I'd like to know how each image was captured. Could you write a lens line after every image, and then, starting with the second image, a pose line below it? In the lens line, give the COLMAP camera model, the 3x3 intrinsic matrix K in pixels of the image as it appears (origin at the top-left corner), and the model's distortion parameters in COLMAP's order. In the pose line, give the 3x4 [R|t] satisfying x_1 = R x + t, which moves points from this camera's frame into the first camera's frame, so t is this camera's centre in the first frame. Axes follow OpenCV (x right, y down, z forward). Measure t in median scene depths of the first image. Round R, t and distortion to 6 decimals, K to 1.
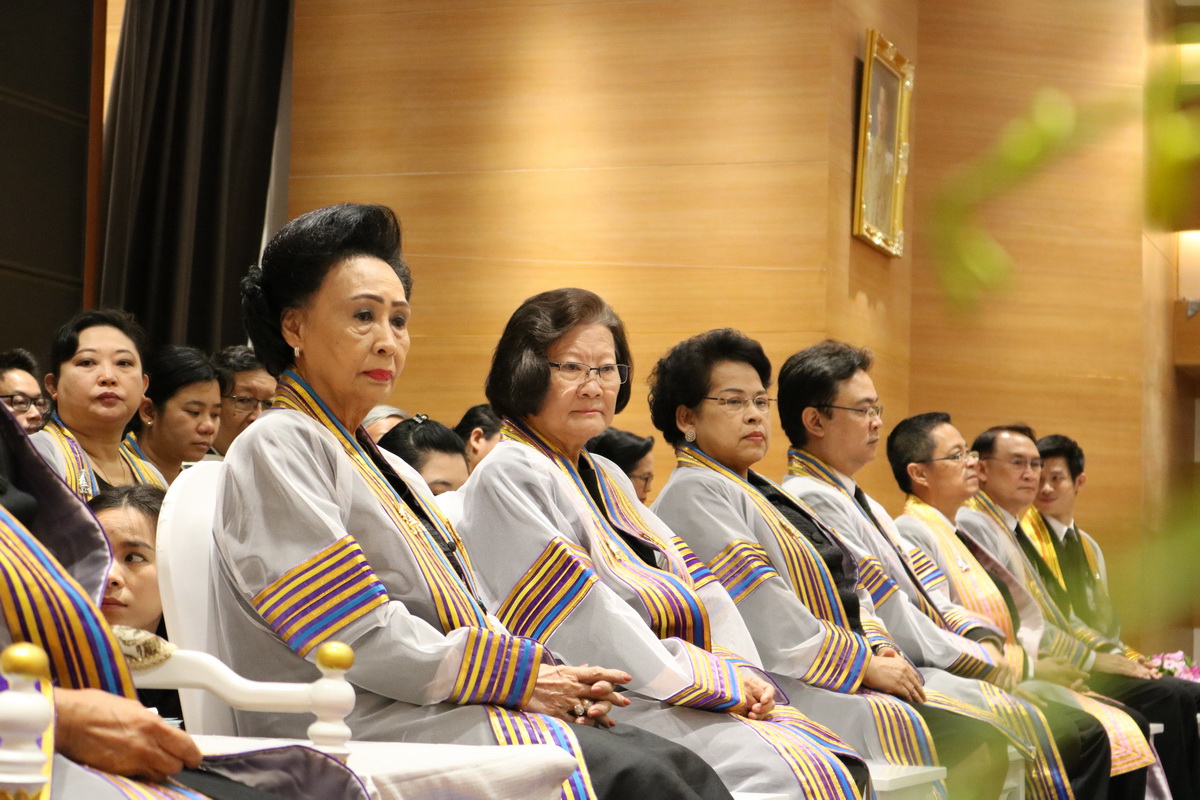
lens RADIAL K [[3070.4, 0, 600.0], [0, 3070.4, 400.0], [0, 0, 1]] dist [-0.003710, -0.088995]
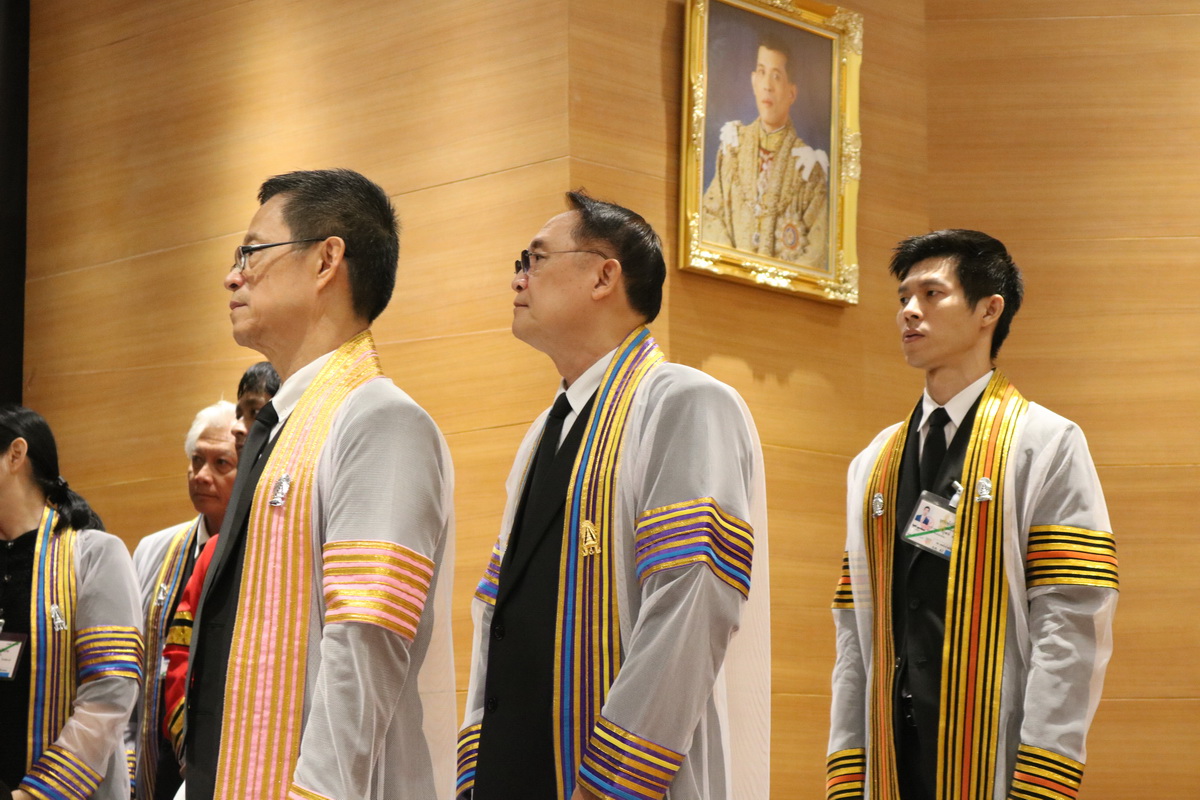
lens RADIAL K [[3070.4, 0, 600.0], [0, 3070.4, 400.0], [0, 0, 1]] dist [-0.003710, -0.088995]
pose [[0.906687, -0.094742, -0.411025, 0.323301], [0.060034, 0.993513, -0.096578, 0.034973], [0.417509, 0.062890, 0.906494, 0.389419]]
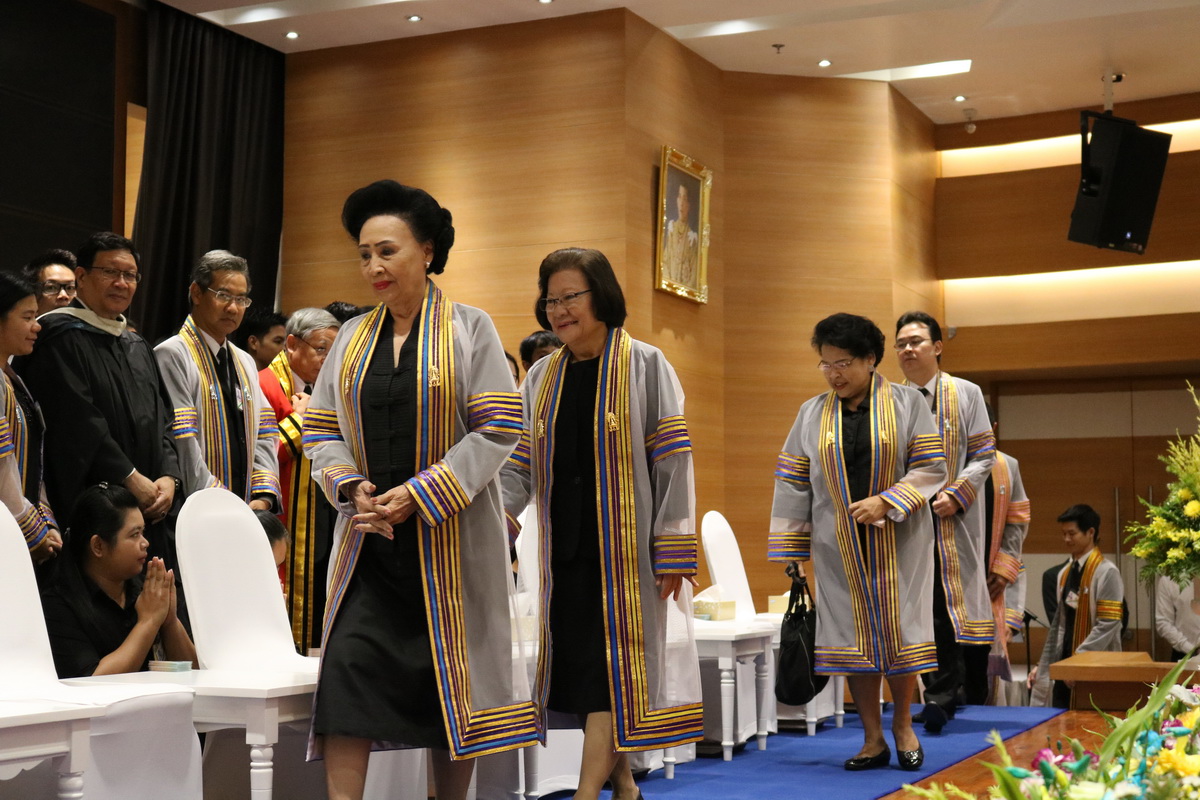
lens RADIAL K [[1908.7, 0, 600.0], [0, 1908.7, 400.0], [0, 0, 1]] dist [-0.046726, 0.067502]
pose [[0.992790, -0.032603, -0.115347, 0.153336], [0.031780, 0.999455, -0.008963, 0.005137], [0.115576, 0.005232, 0.993285, 0.107364]]
